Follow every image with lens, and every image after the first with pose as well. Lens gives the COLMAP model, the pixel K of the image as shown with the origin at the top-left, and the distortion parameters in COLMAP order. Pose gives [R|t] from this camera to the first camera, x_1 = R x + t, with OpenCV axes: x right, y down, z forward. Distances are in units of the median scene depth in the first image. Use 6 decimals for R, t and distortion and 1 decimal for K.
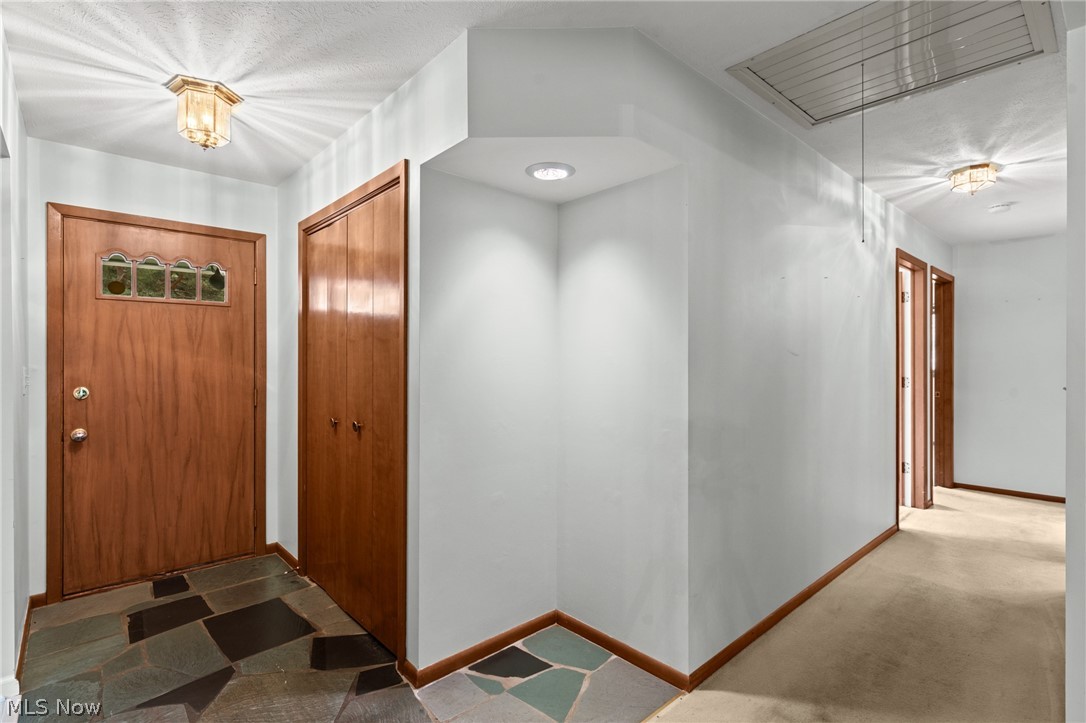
lens RADIAL K [[514.0, 0, 543.0], [0, 514.0, 361.5], [0, 0, 1]] dist [0.000976, 0.000233]
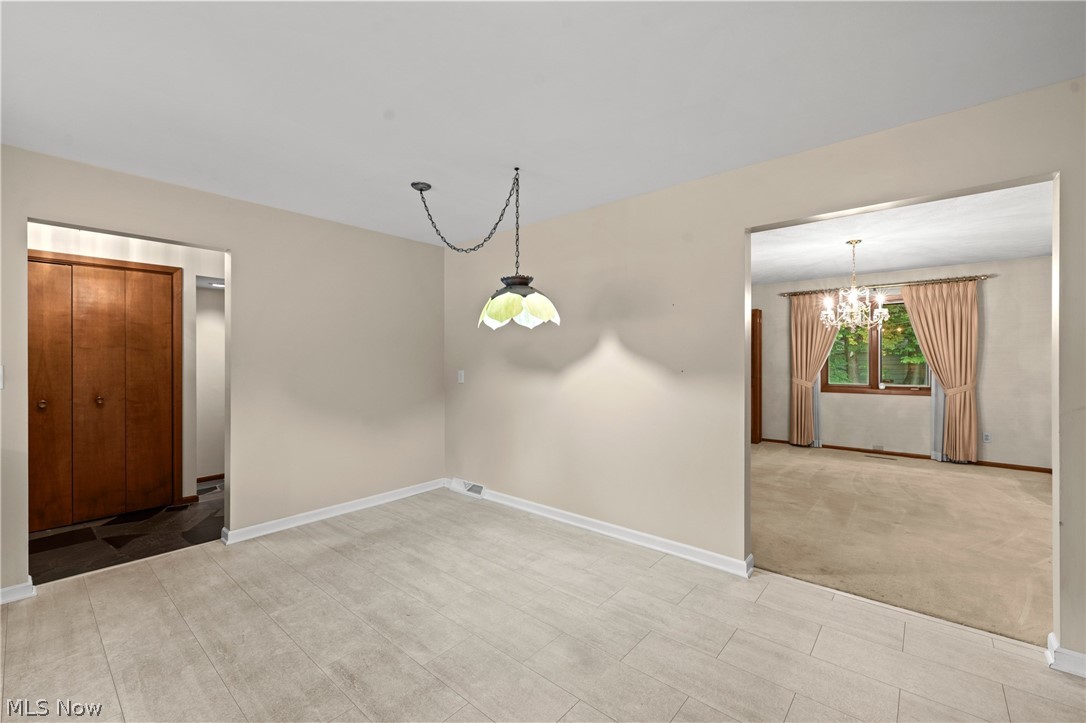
lens RADIAL K [[450.8, 0, 543.0], [0, 450.8, 361.5], [0, 0, 1]] dist [-0.000498, -0.000163]
pose [[-0.123232, -0.001668, 0.992376, -2.260513], [0.001443, 0.999997, 0.001860, 0.001868], [-0.992377, 0.001661, -0.123230, -0.272357]]
